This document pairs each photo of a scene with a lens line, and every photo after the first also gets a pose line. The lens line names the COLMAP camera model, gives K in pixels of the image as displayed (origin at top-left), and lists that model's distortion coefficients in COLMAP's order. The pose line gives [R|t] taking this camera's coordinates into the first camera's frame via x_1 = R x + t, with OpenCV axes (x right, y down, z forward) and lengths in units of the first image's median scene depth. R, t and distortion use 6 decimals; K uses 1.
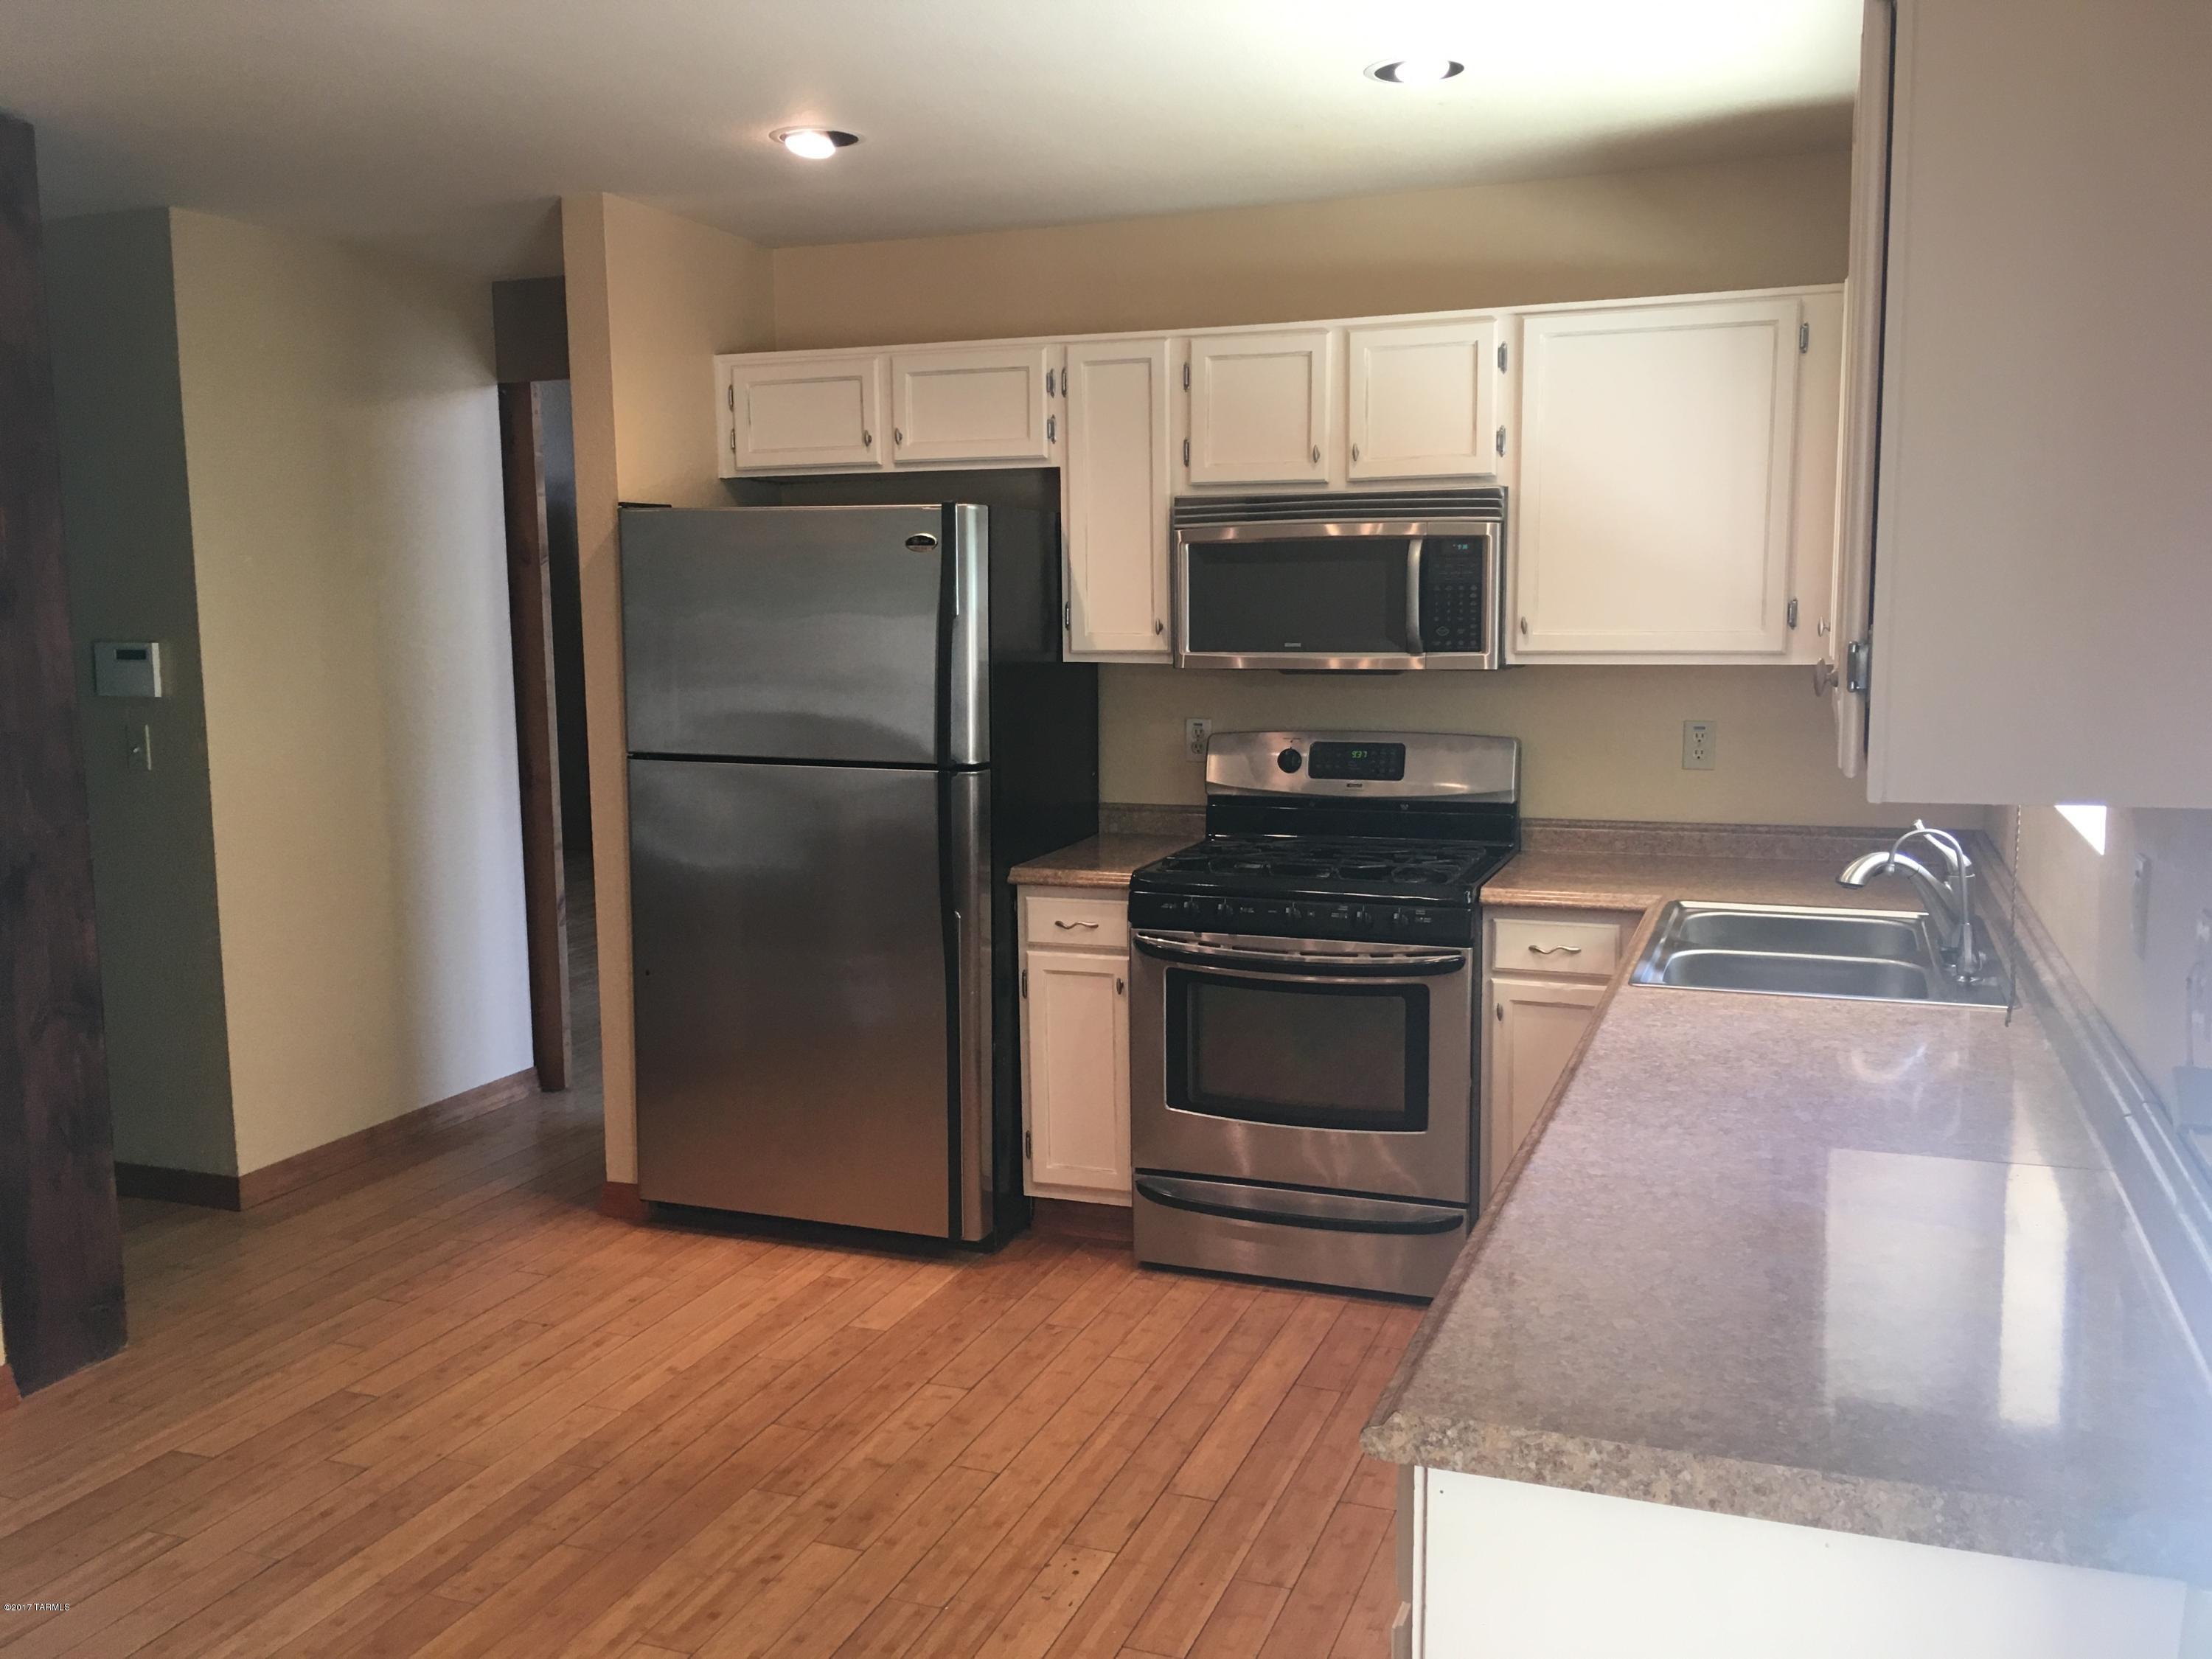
lens RADIAL K [[1885.7, 0, 1096.4], [0, 1885.7, 820.9], [0, 0, 1]] dist [0.082126, -0.121719]
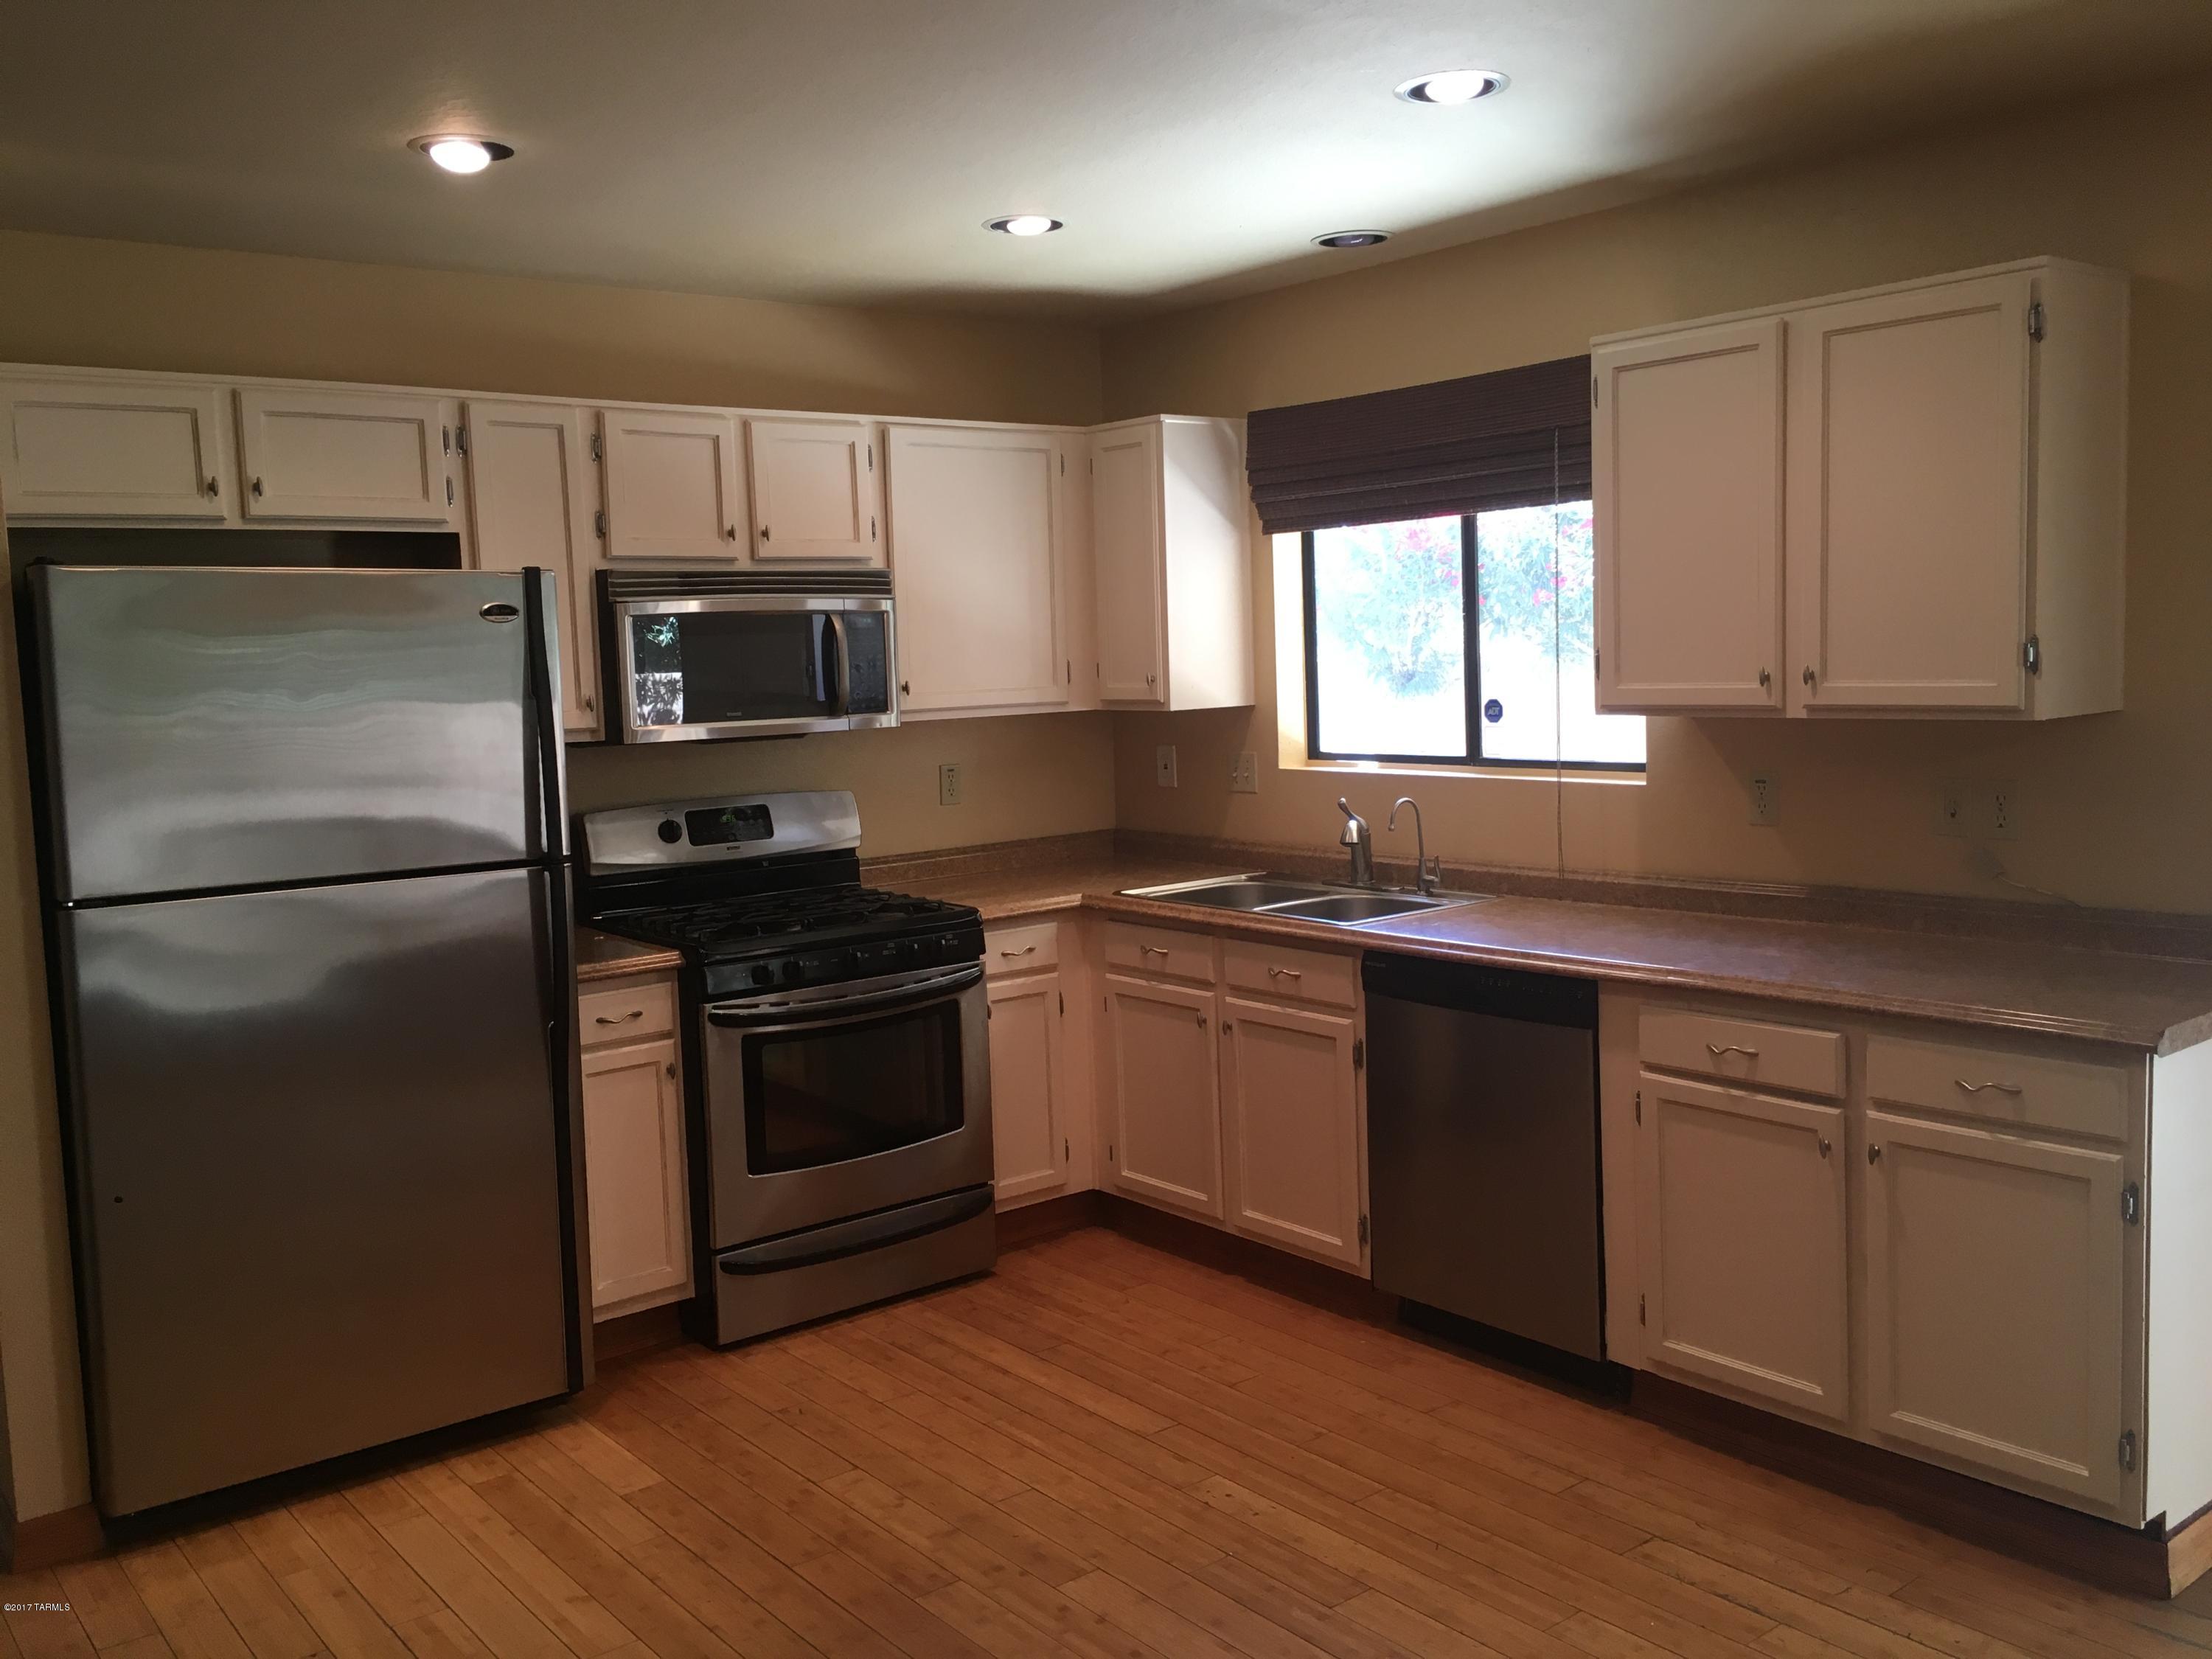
lens RADIAL K [[1885.7, 0, 1096.4], [0, 1885.7, 820.9], [0, 0, 1]] dist [0.082126, -0.121719]
pose [[0.509801, -0.087020, 0.855880, -0.703029], [0.134817, 0.990660, 0.020421, -0.029842], [-0.849663, 0.104976, 0.516771, 0.305053]]
